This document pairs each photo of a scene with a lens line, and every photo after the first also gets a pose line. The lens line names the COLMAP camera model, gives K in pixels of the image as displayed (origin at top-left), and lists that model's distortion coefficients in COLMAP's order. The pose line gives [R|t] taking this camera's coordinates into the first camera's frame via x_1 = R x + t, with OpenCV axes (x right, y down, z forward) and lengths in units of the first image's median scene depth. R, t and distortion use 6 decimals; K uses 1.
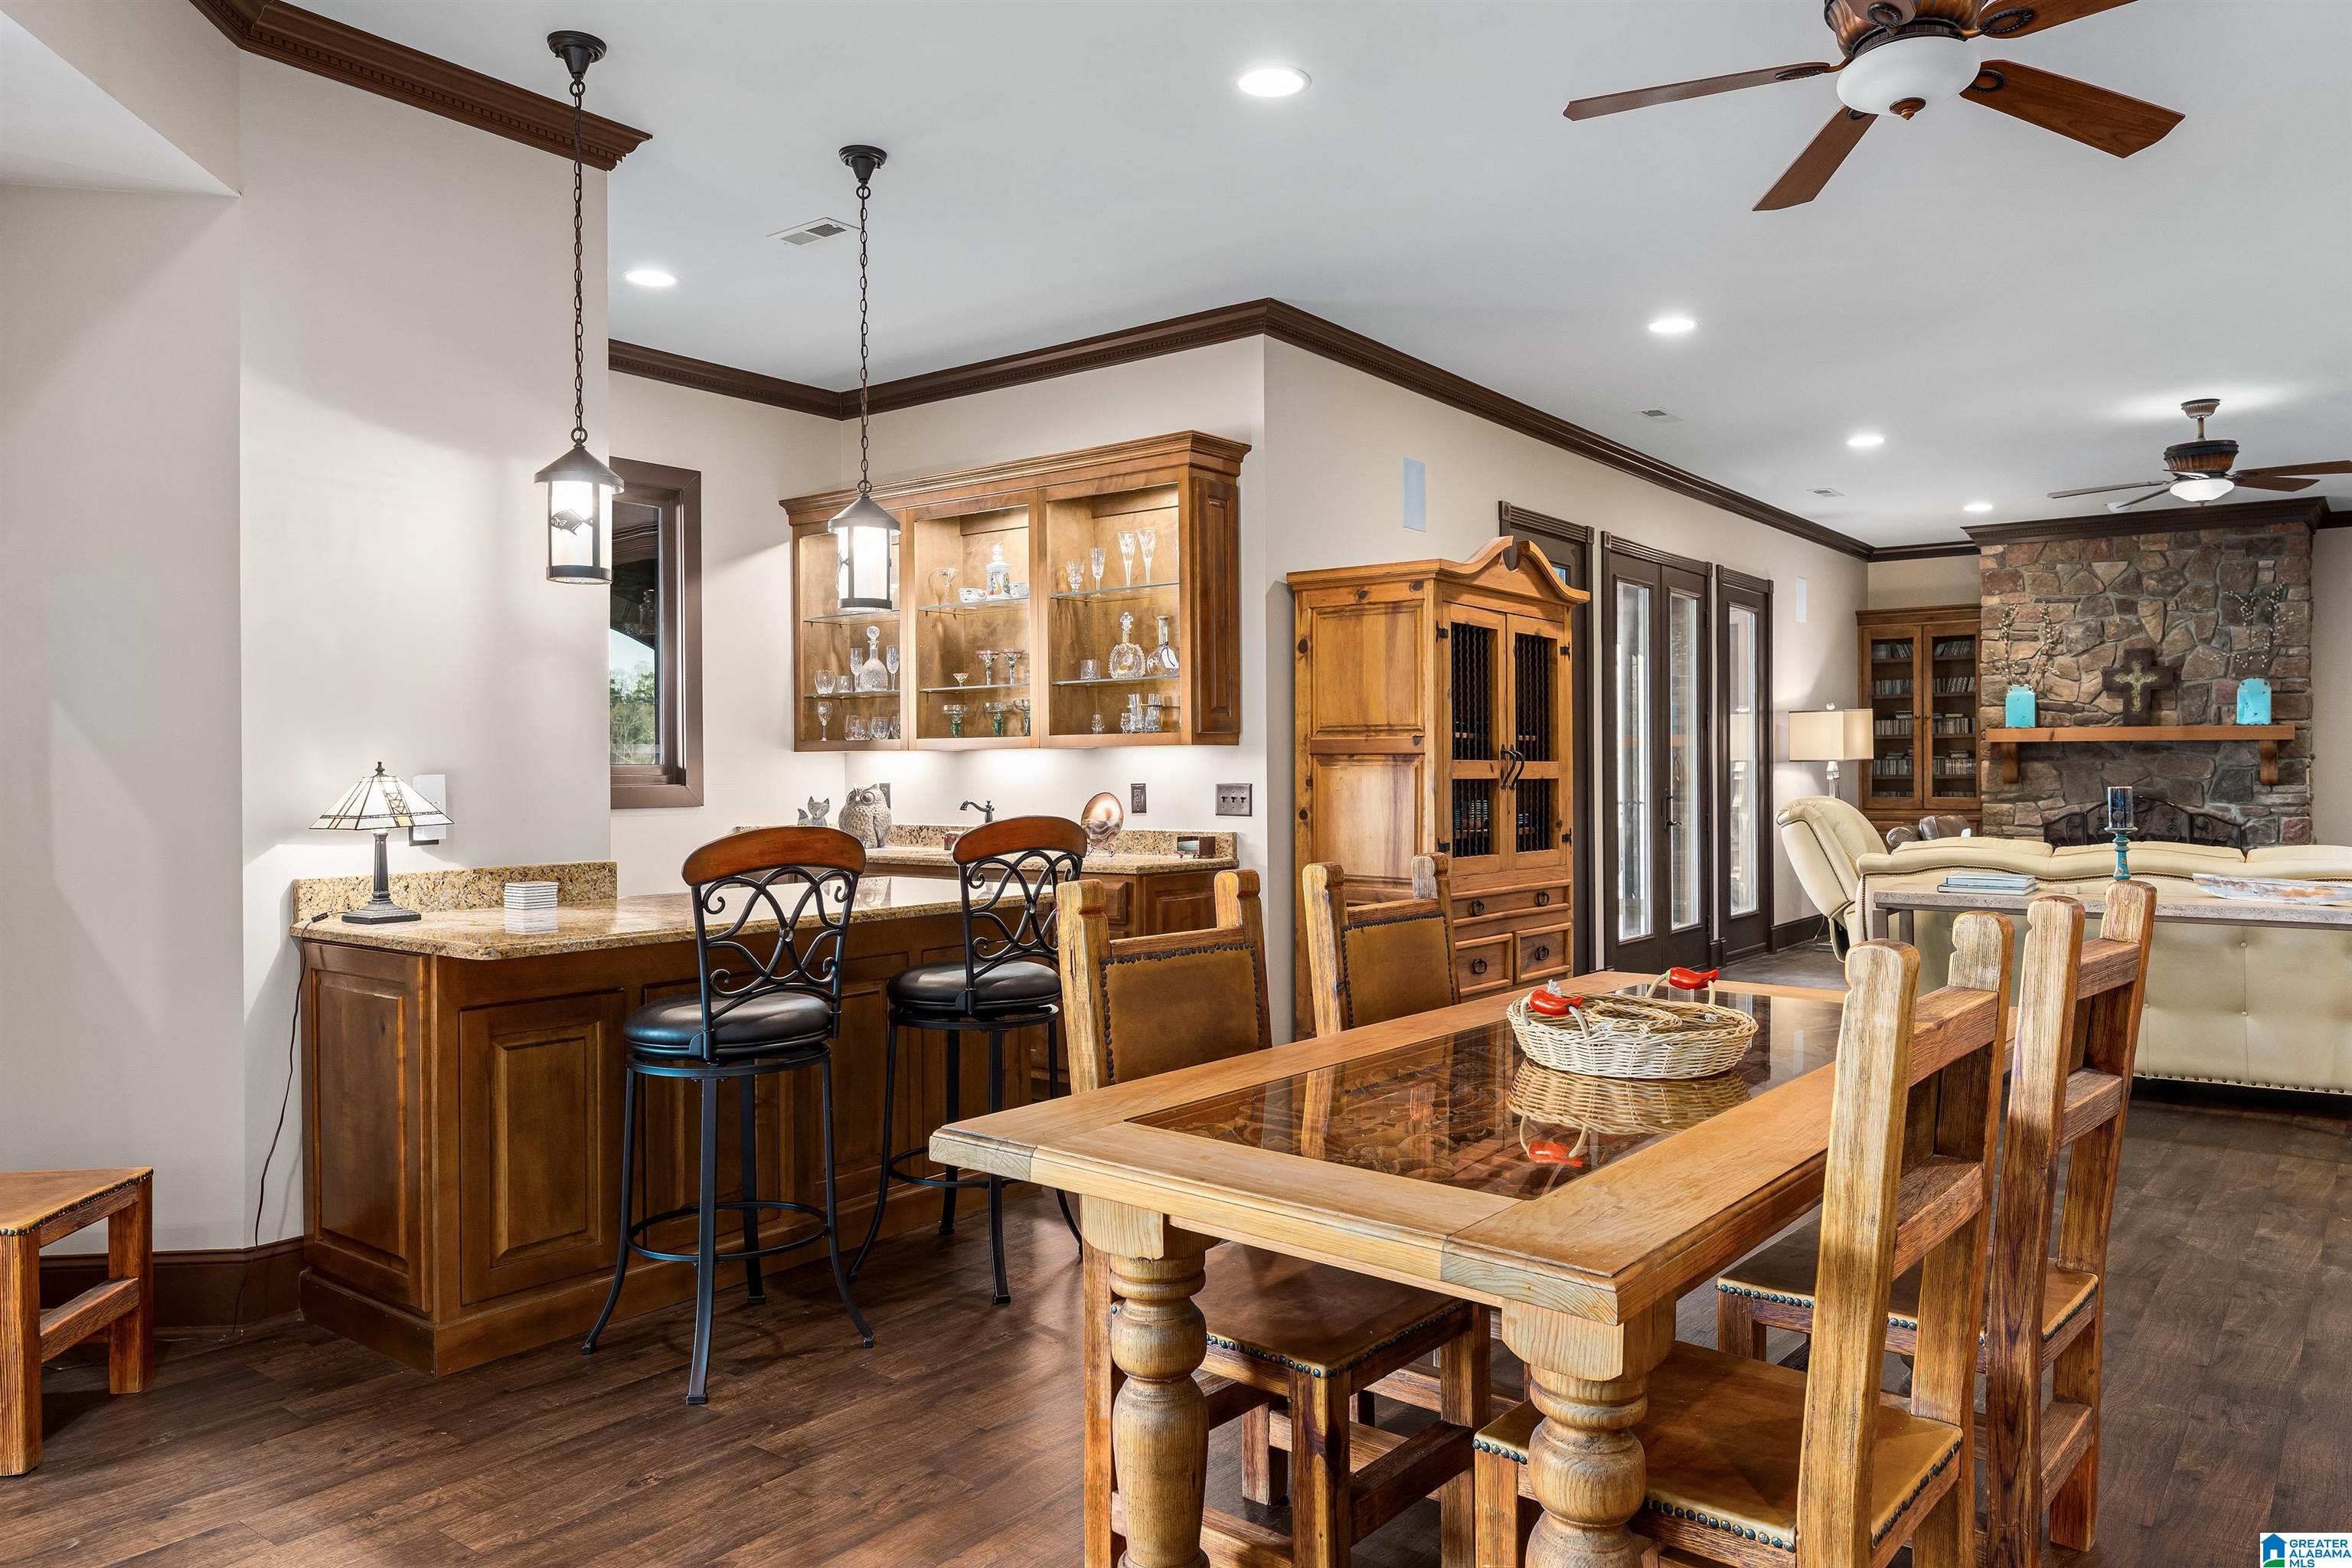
lens RADIAL K [[1575.9, 0, 1173.5], [0, 1575.9, 776.9], [0, 0, 1]] dist [-0.005831, 0.001795]
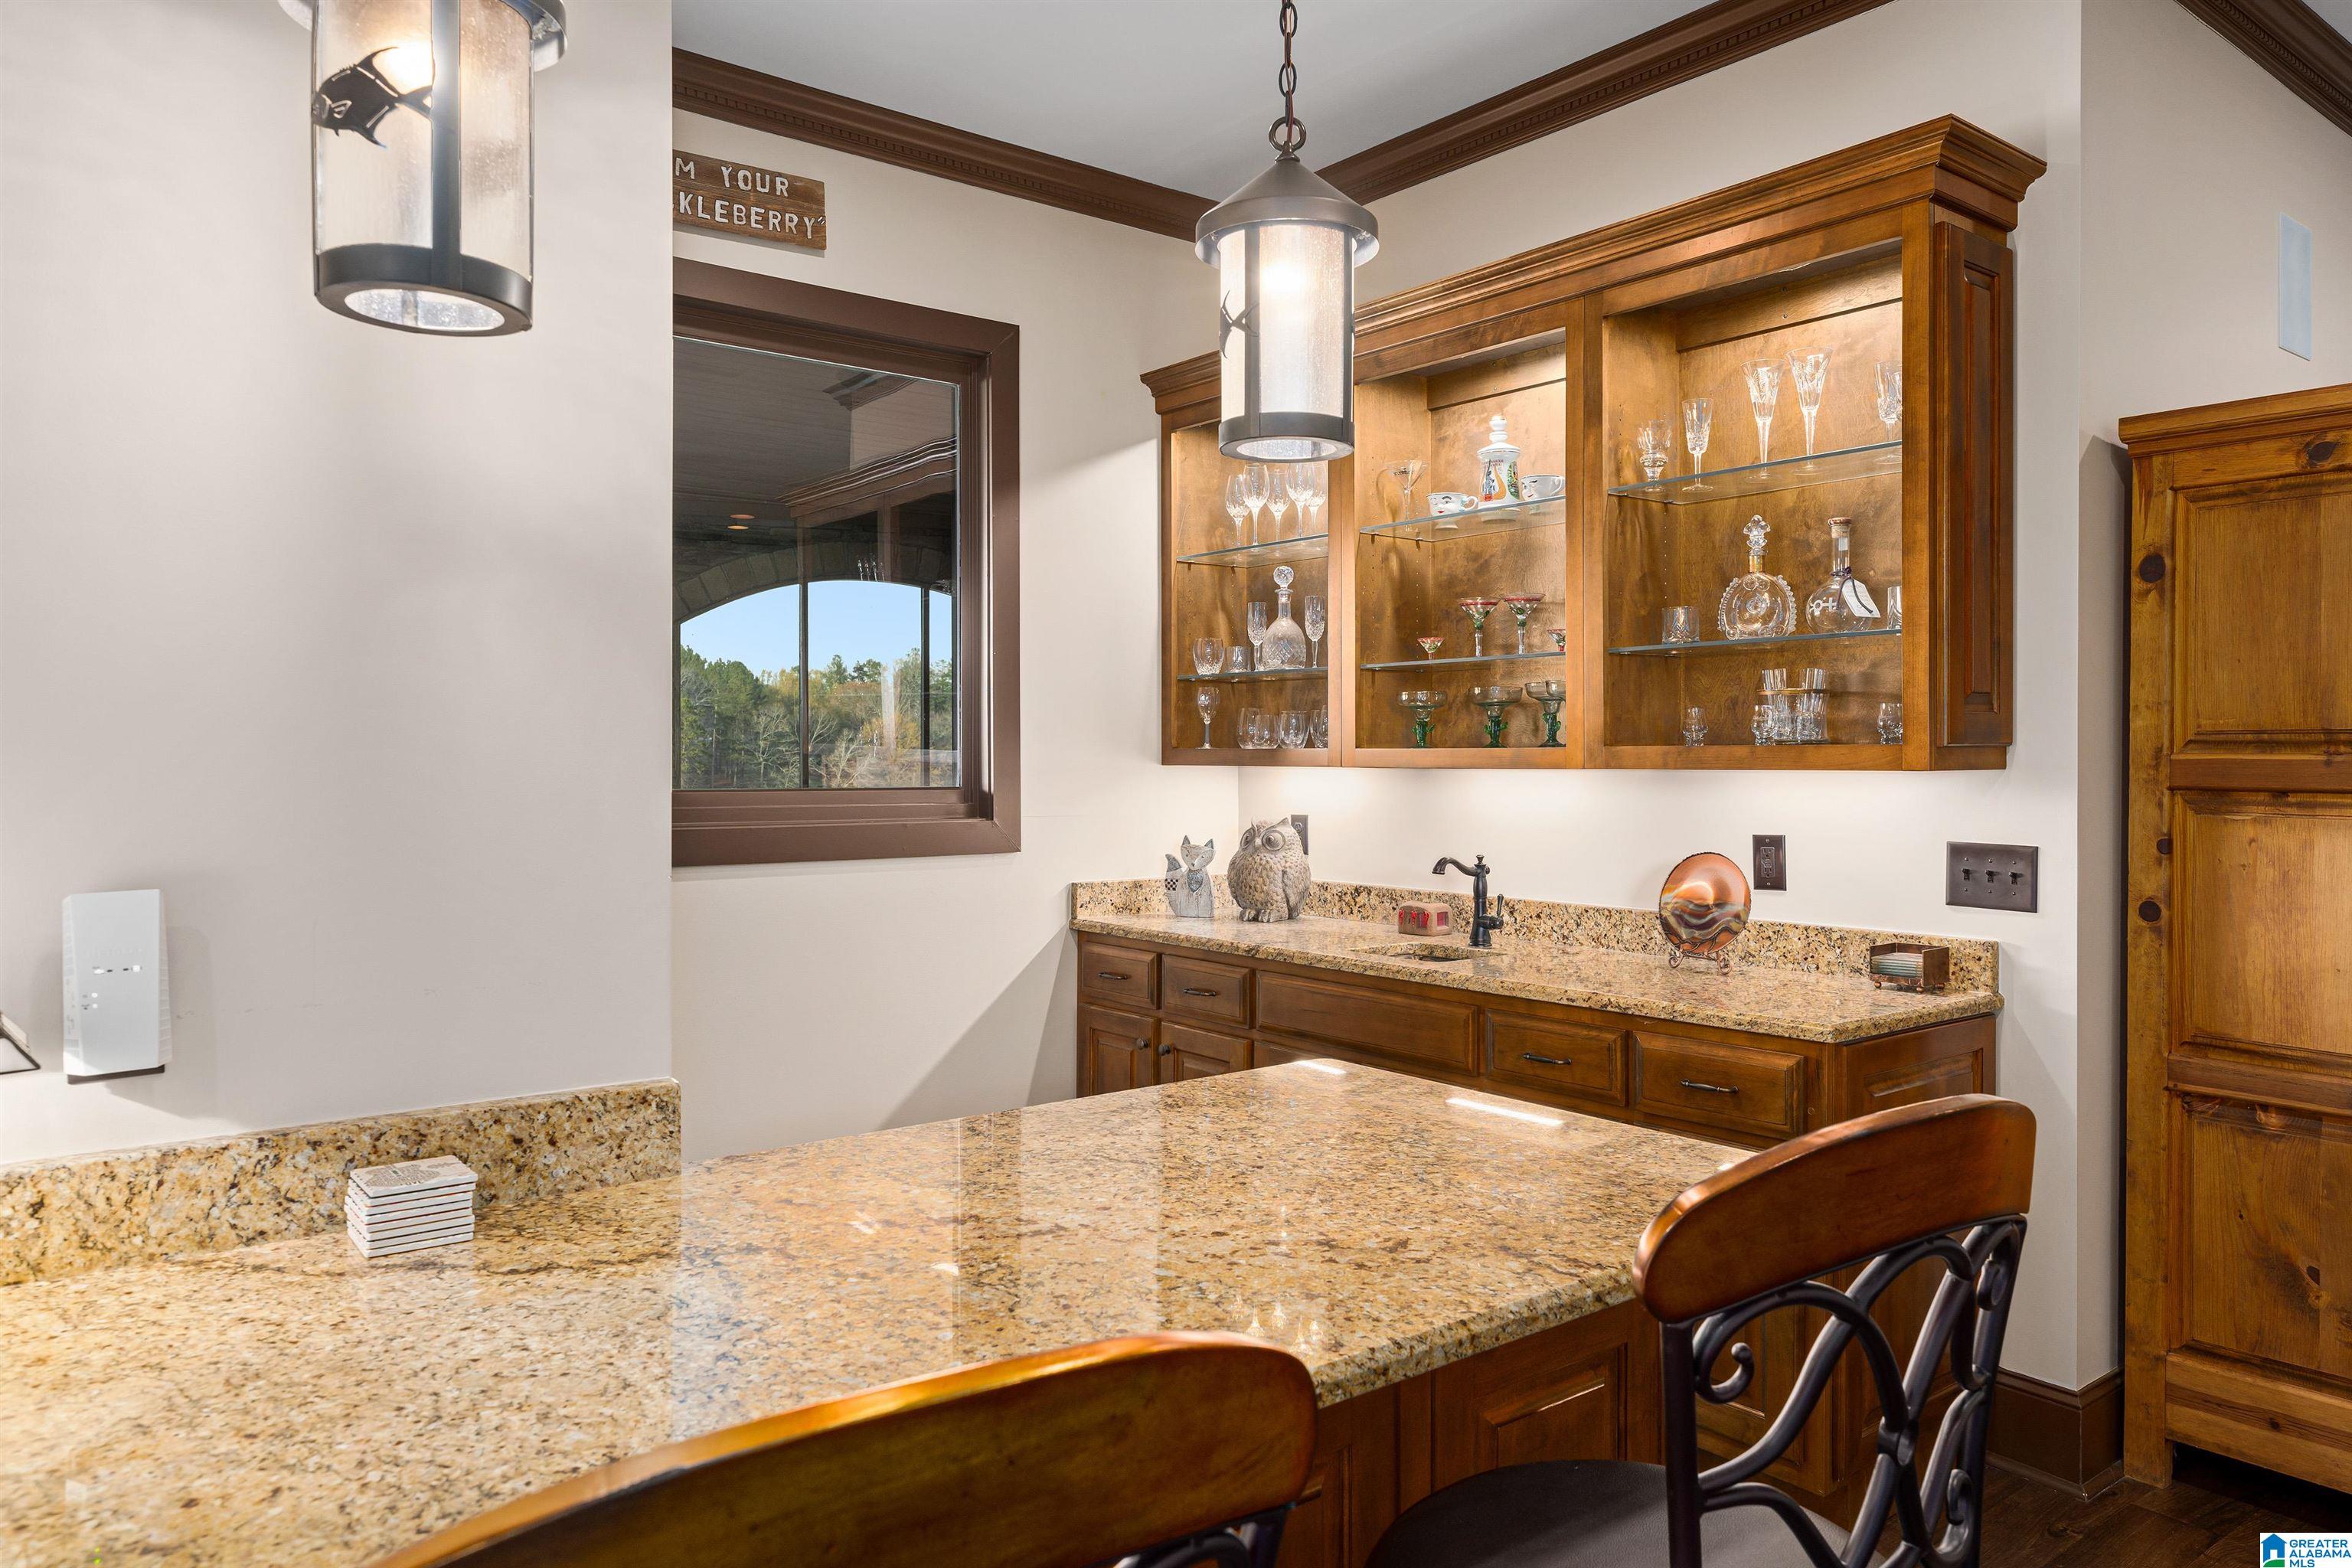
lens RADIAL K [[1575.9, 0, 1180.5], [0, 1575.9, 776.7], [0, 0, 1]] dist [-0.005831, 0.001795]
pose [[0.970502, 0.007881, -0.240963, -0.087245], [-0.005731, 0.999937, 0.009625, -0.019522], [0.241023, -0.007960, 0.970487, 0.422423]]
